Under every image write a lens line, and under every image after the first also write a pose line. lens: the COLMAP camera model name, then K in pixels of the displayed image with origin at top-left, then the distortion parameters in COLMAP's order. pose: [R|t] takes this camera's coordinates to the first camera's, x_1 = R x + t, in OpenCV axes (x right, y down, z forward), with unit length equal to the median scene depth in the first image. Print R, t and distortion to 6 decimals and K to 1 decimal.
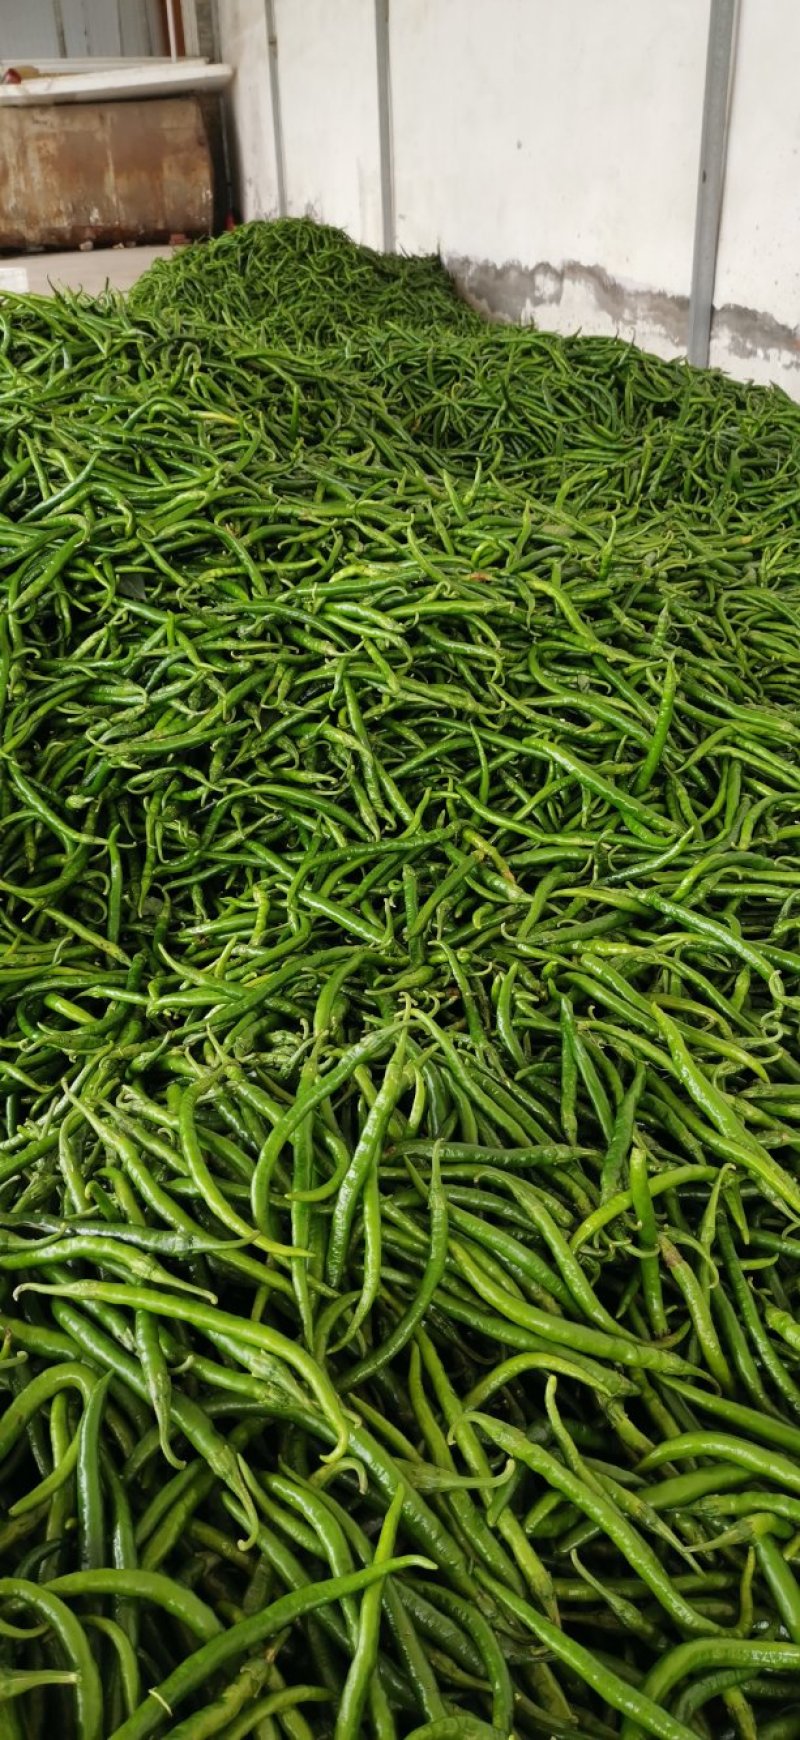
lens RADIAL K [[1356.0, 0, 388.2], [0, 1356.0, 848.3], [0, 0, 1]] dist [0.028295, -0.004685]
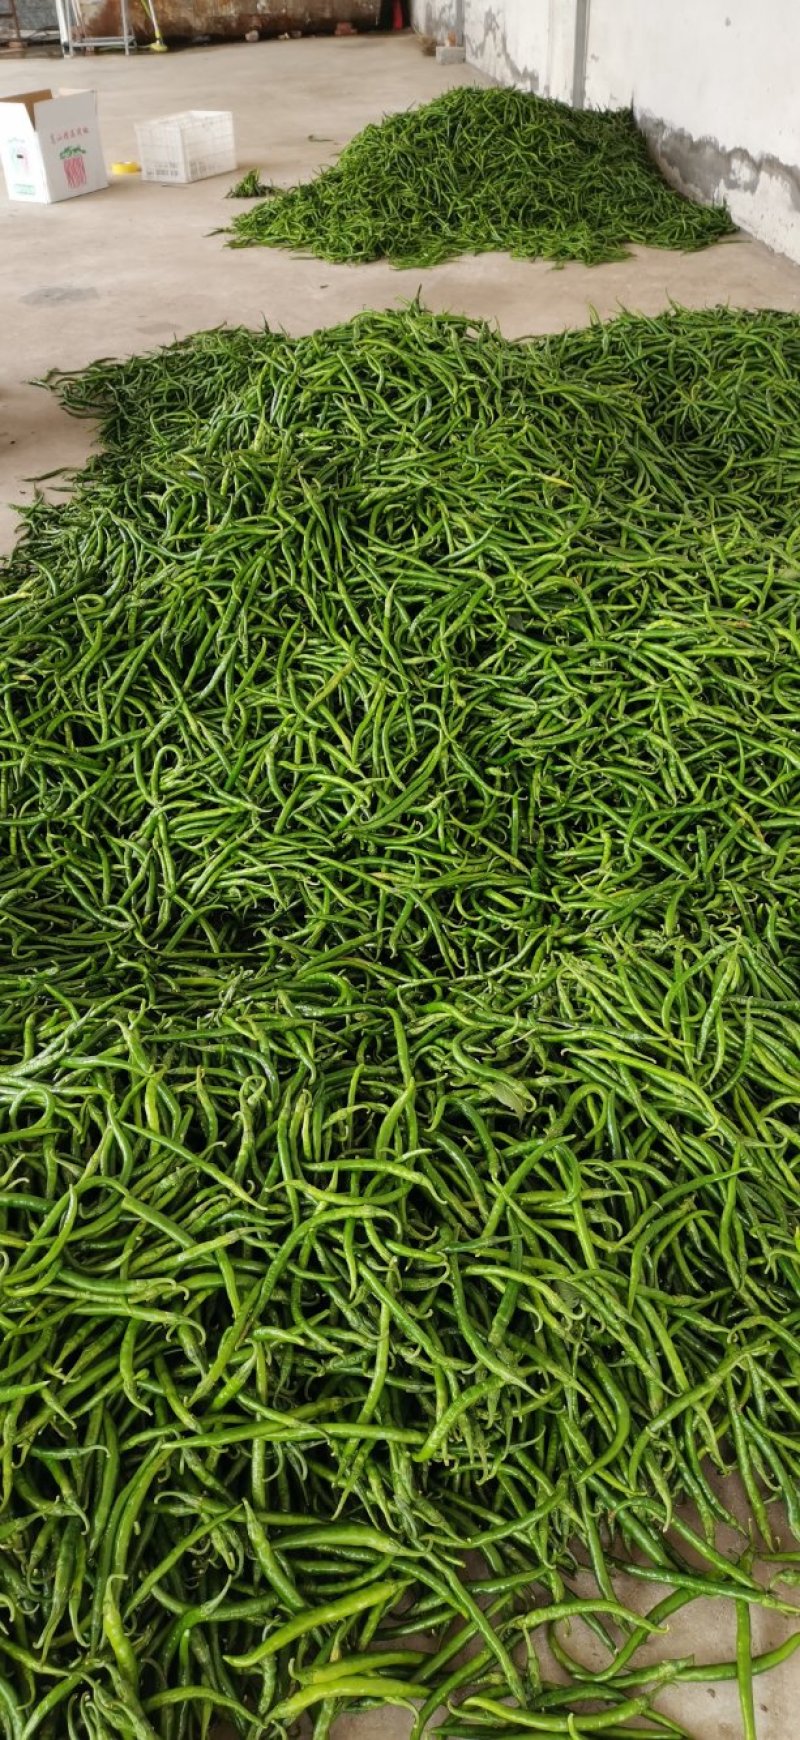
lens RADIAL K [[1356.0, 0, 388.2], [0, 1356.0, 848.3], [0, 0, 1]] dist [0.028295, -0.004685]
pose [[0.995710, 0.059474, -0.070887, -0.238596], [-0.048386, 0.987654, 0.148991, -0.184111], [0.078872, -0.144922, 0.986295, -0.668677]]
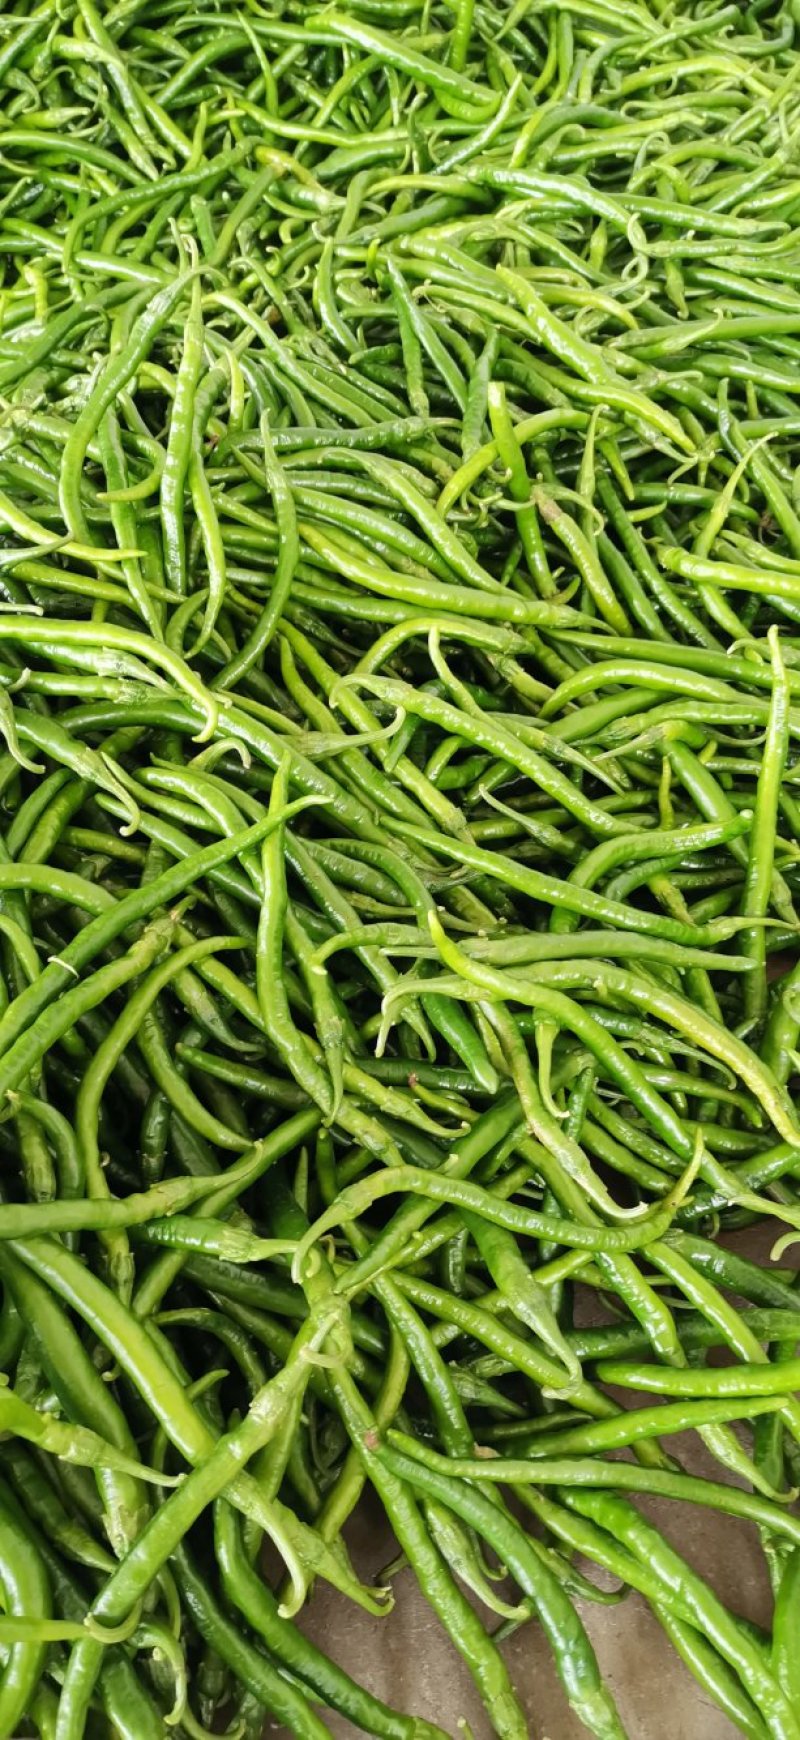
lens RADIAL K [[1391.2, 0, 400.0], [0, 1391.2, 870.0], [0, 0, 1]] dist [0.014497, -0.002576]
pose [[0.977811, -0.204762, 0.044252, 0.014006], [0.178908, 0.926122, 0.332100, 0.128074], [-0.108985, -0.316813, 0.942206, 0.043347]]
